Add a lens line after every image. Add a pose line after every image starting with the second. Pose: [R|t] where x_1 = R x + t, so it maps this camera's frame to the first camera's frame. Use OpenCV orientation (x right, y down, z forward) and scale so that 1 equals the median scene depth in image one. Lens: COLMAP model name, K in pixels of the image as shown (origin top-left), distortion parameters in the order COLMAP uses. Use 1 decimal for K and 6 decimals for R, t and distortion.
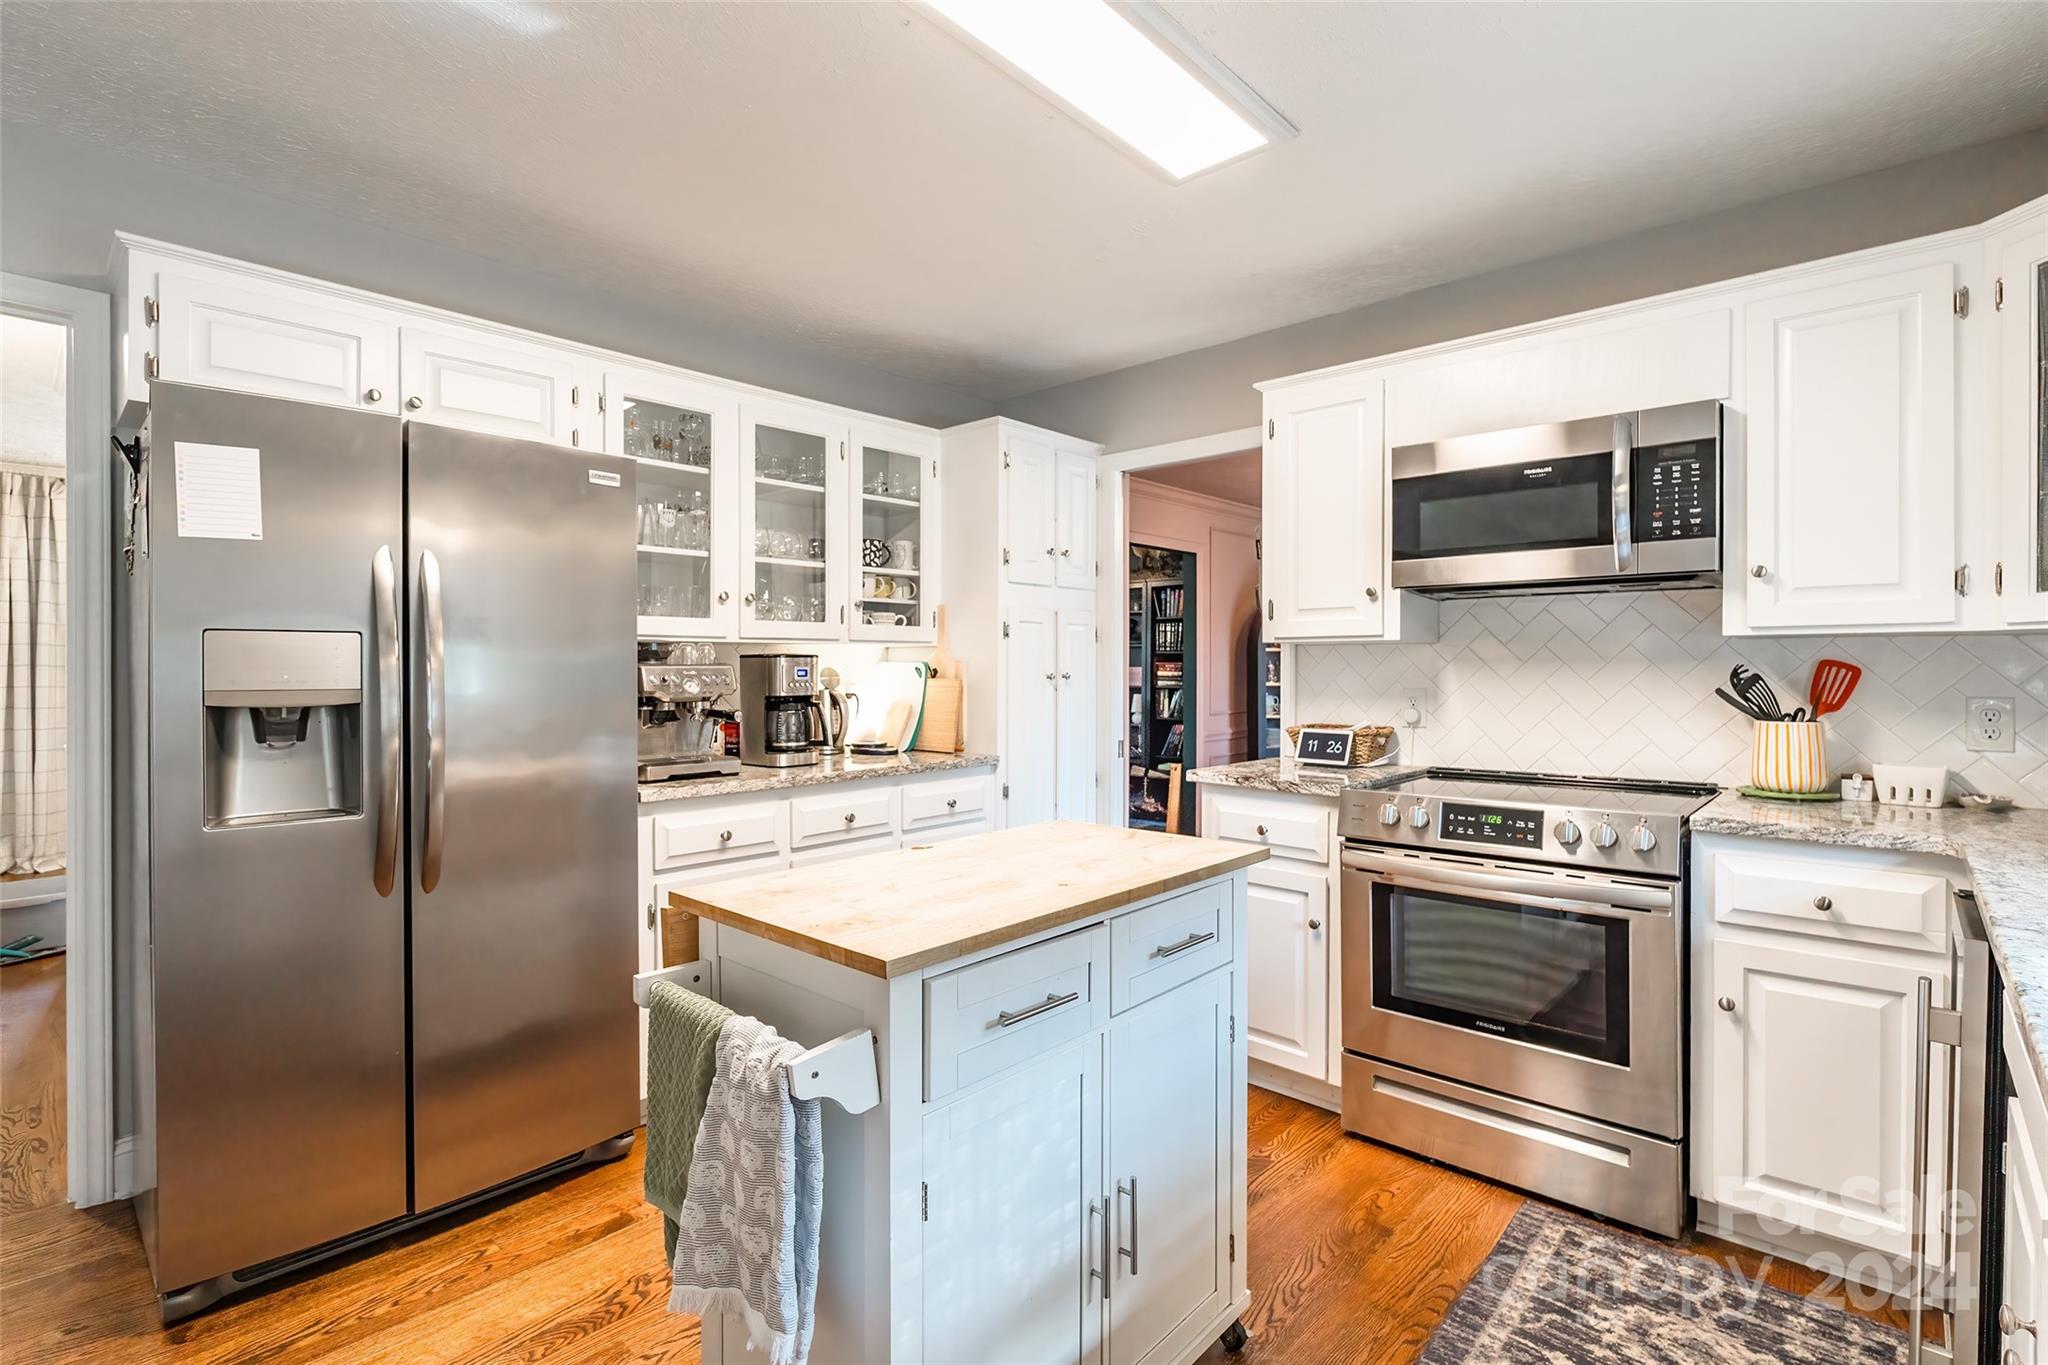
lens RADIAL K [[946.5, 0, 1023.8], [0, 946.5, 666.5], [0, 0, 1]] dist [-0.009210, 0.001732]
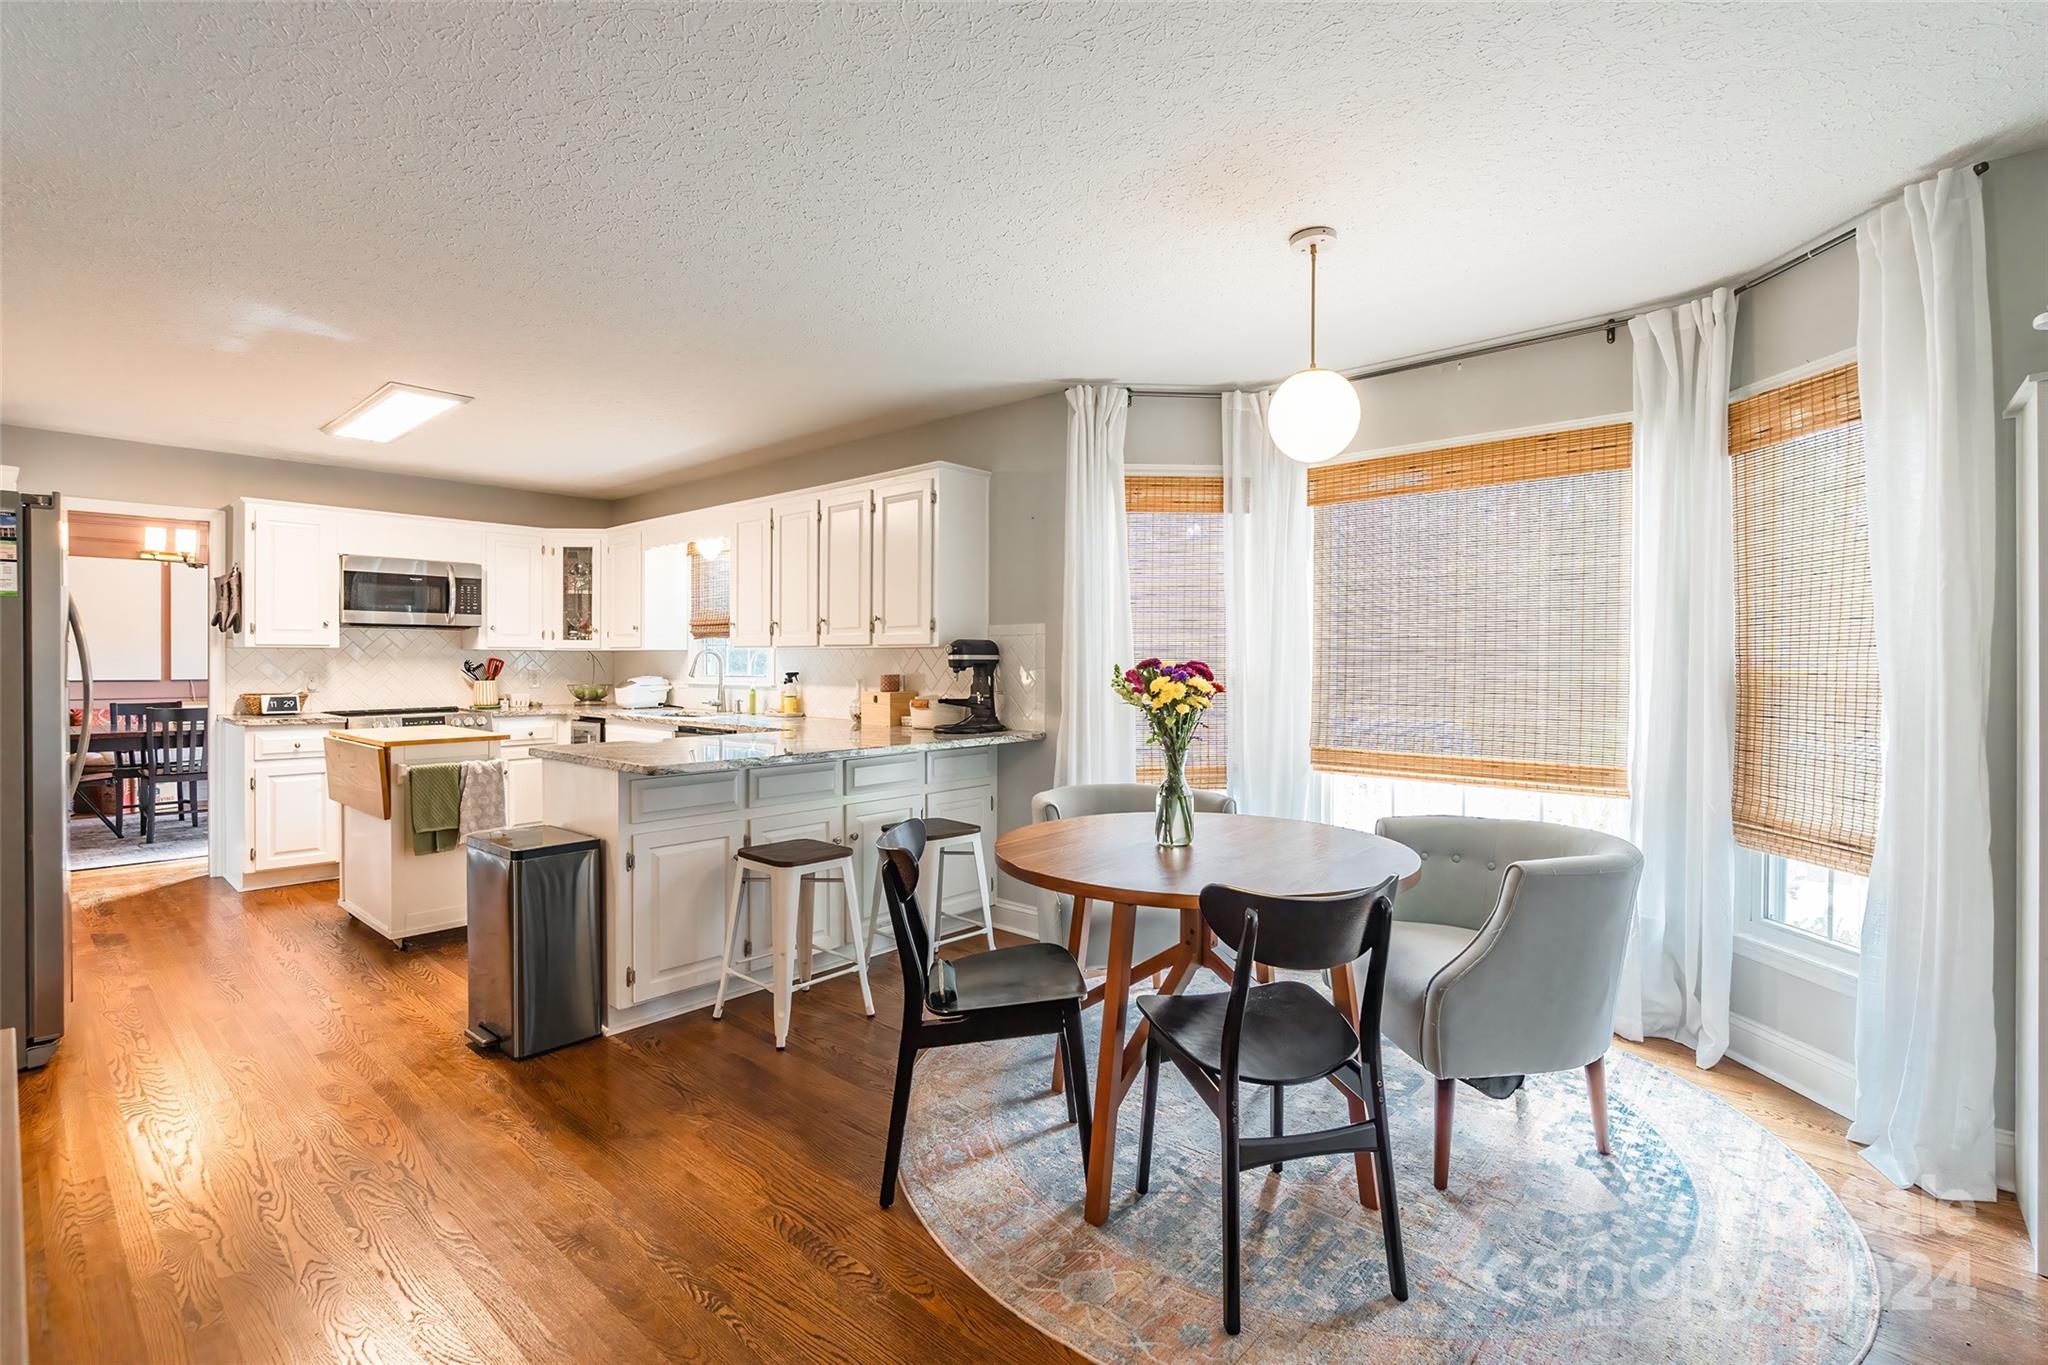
lens RADIAL K [[946.5, 0, 1009.5], [0, 946.5, 668.3], [0, 0, 1]] dist [-0.009210, 0.001732]
pose [[-0.004781, -0.006479, 0.999968, -1.931442], [-0.003028, 0.999975, 0.006465, -0.000874], [-0.999984, -0.002997, -0.004801, -0.514354]]
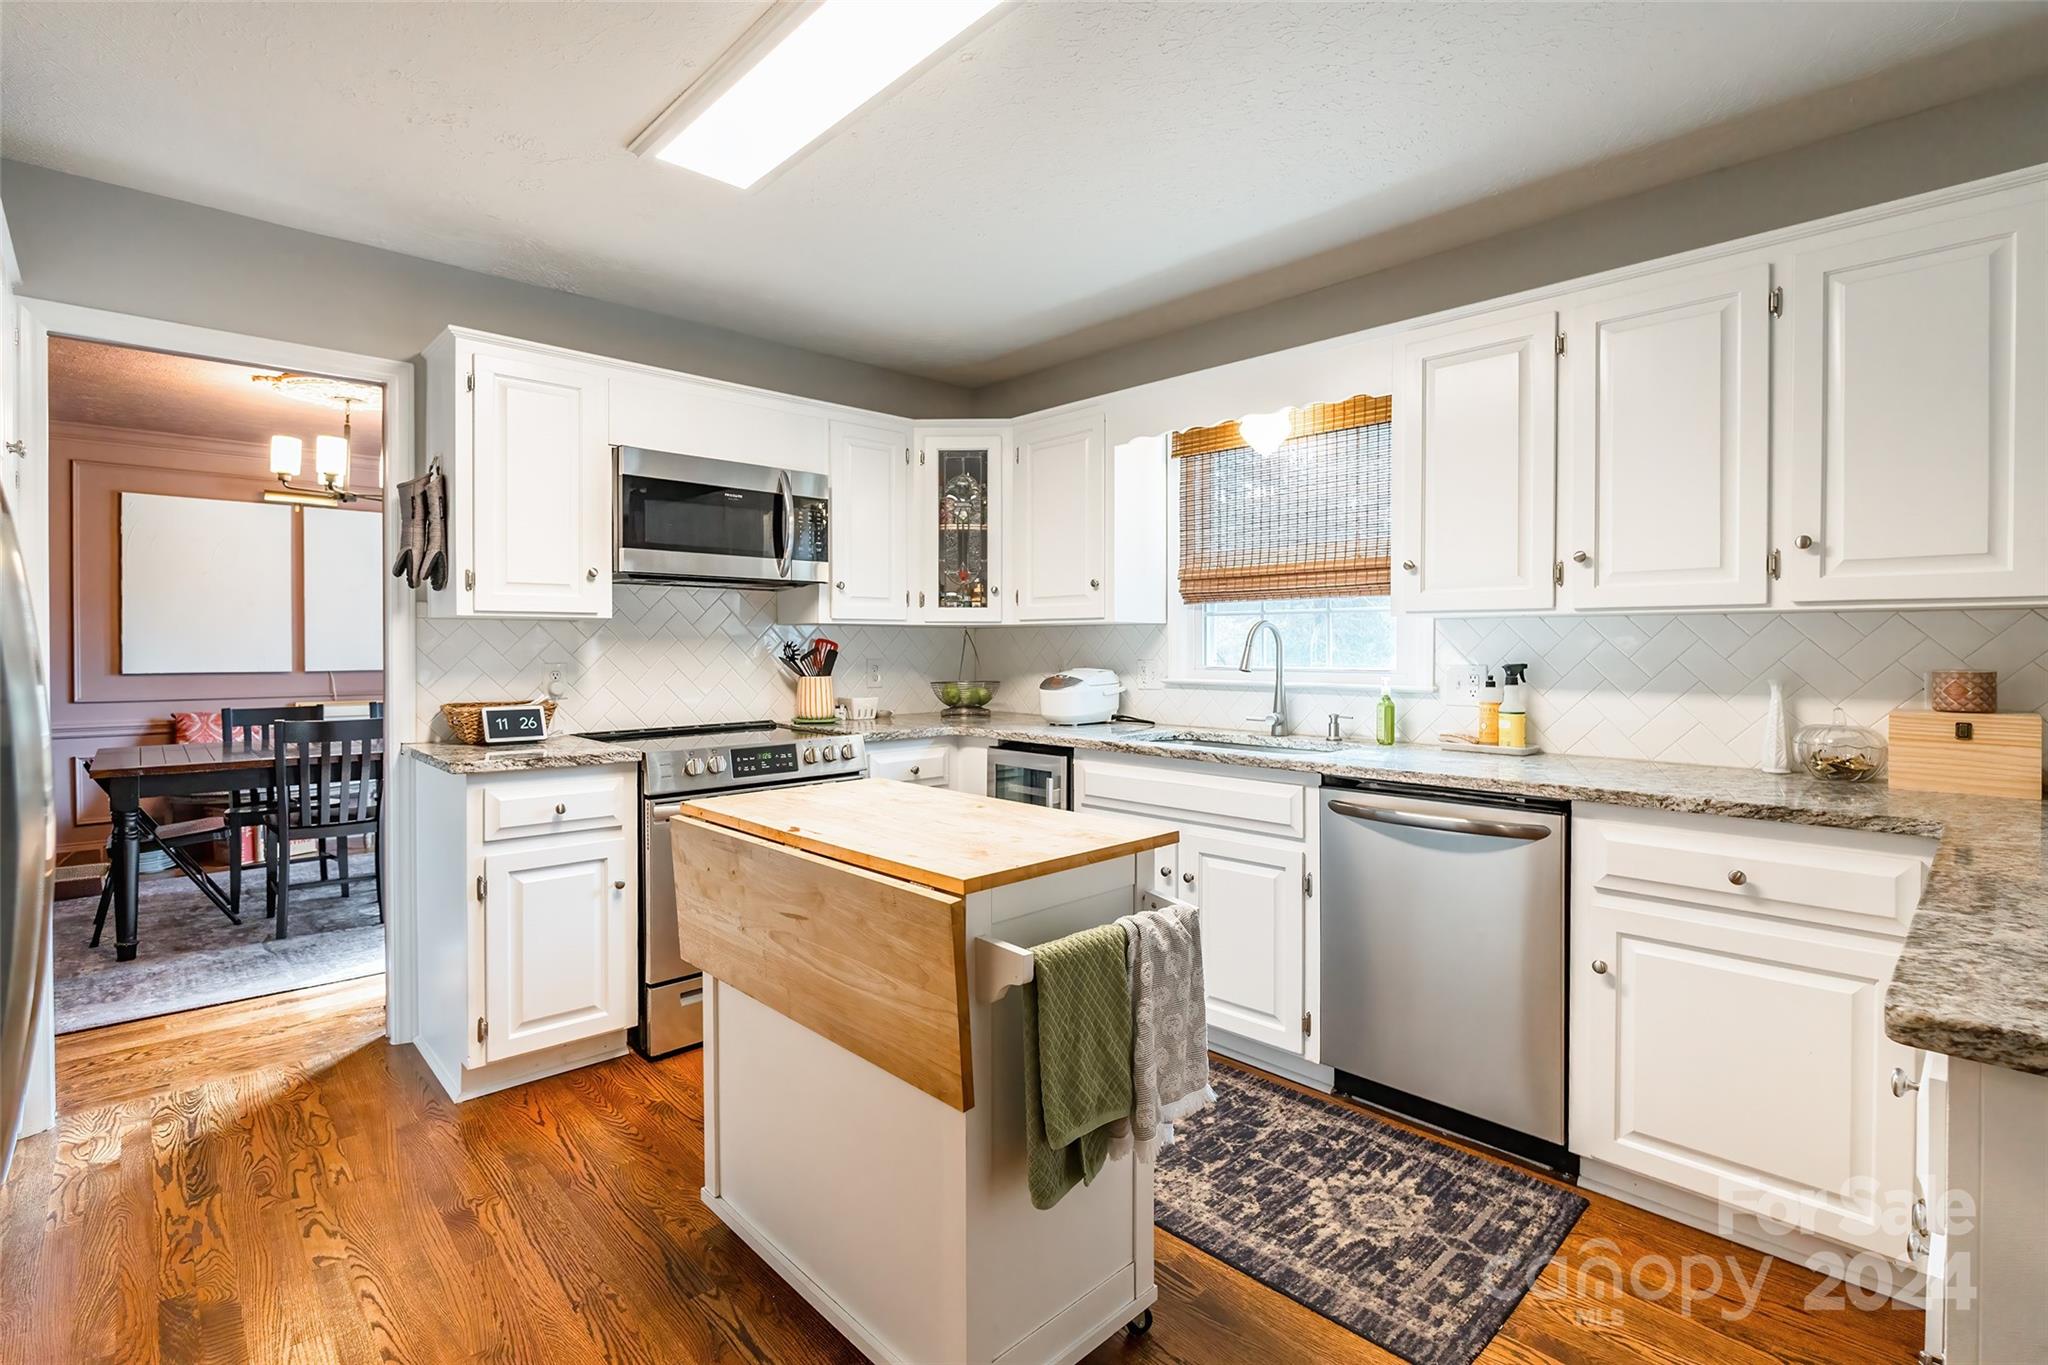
lens RADIAL K [[946.5, 0, 1015.5], [0, 946.5, 660.9], [0, 0, 1]] dist [-0.009210, 0.001732]
pose [[0.066685, -0.013773, 0.997679, -0.789207], [-0.001050, 0.999903, 0.013874, 0.007041], [-0.997774, -0.001973, 0.066664, 0.536624]]
